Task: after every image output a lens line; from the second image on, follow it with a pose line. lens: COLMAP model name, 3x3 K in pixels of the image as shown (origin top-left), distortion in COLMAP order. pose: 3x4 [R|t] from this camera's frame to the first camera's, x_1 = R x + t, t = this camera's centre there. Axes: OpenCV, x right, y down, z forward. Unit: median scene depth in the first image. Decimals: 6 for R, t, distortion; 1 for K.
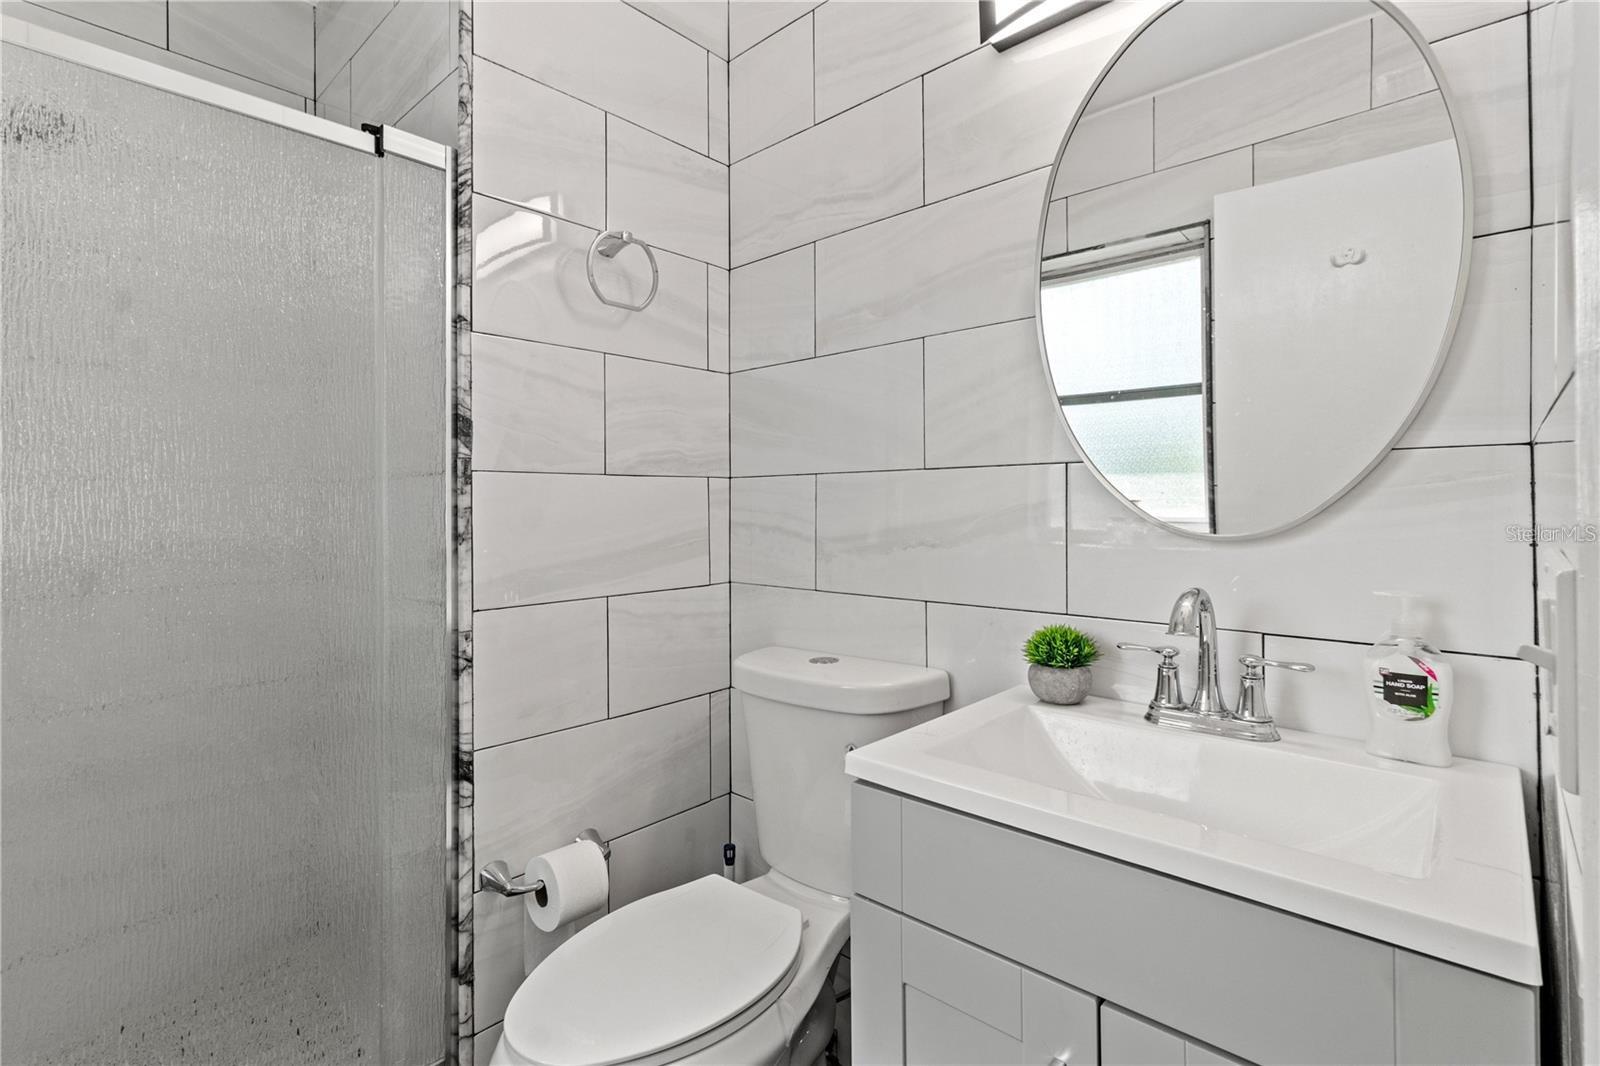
lens RADIAL K [[752.5, 0, 807.0], [0, 752.5, 473.0], [0, 0, 1]] dist [0.000514, -0.000081]
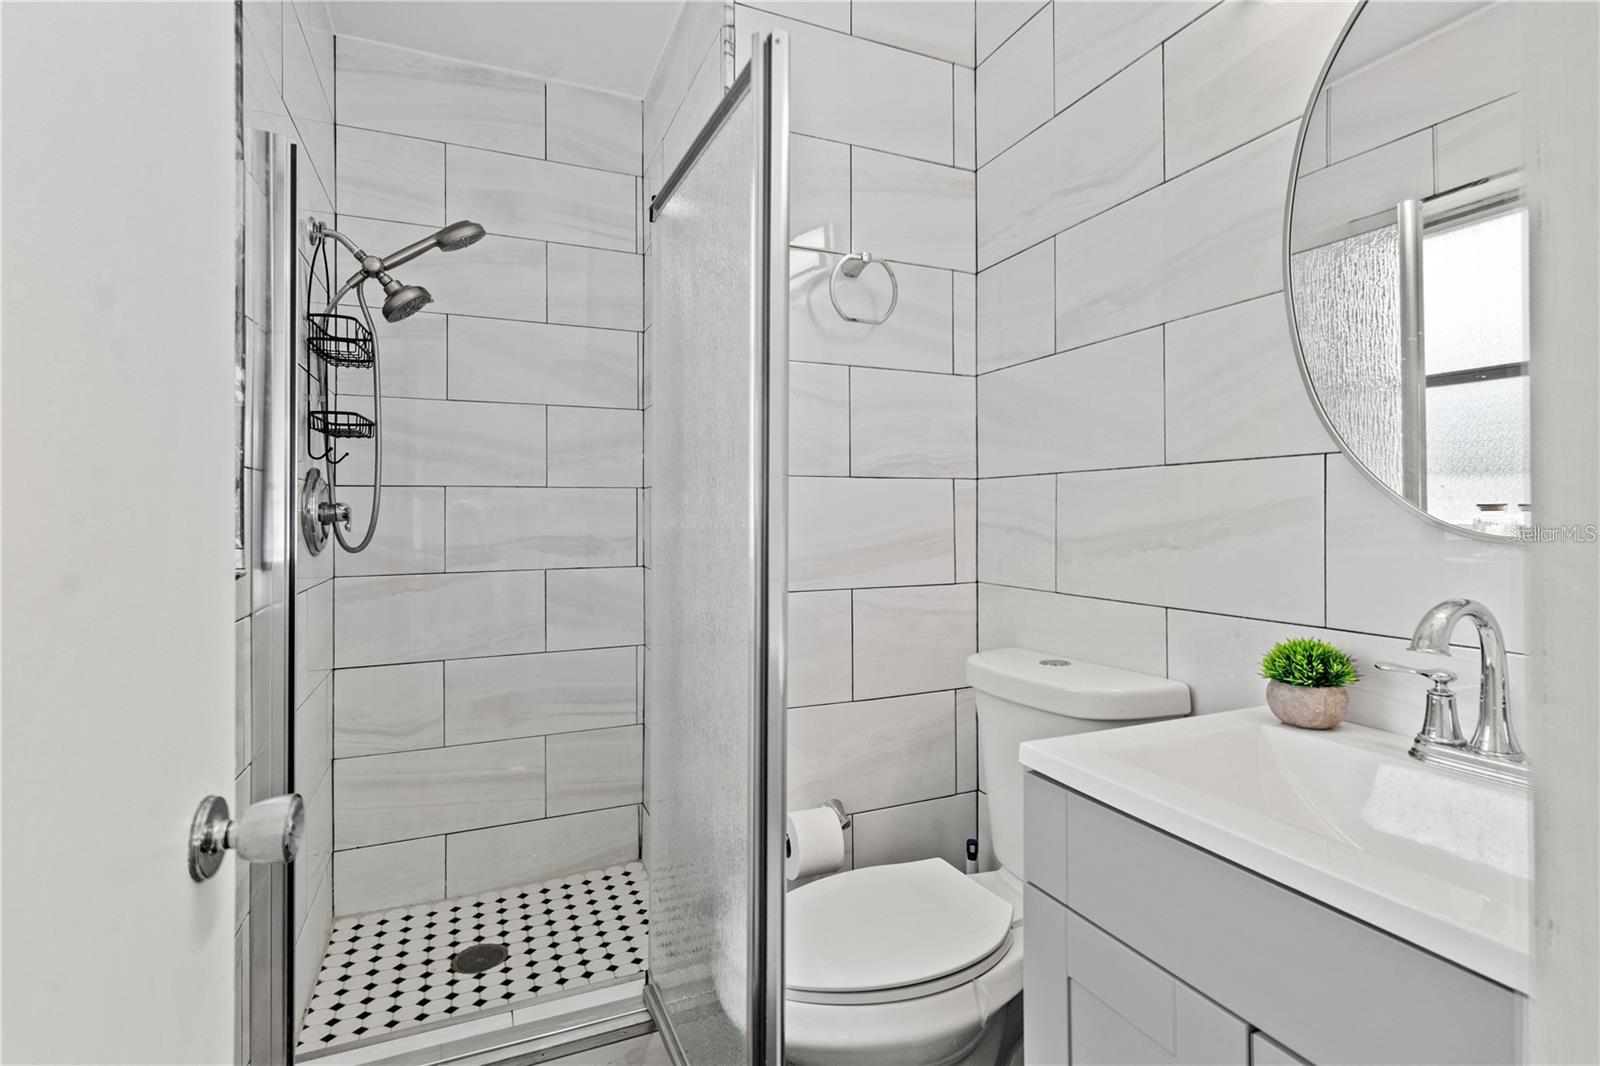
lens RADIAL K [[763.7, 0, 804.9], [0, 763.7, 468.7], [0, 0, 1]] dist [0.001367, 0.000325]
pose [[0.915052, -0.020941, -0.402792, 0.118447], [0.015367, 0.999736, -0.017065, 0.007791], [0.403044, 0.009426, 0.915132, -0.038860]]
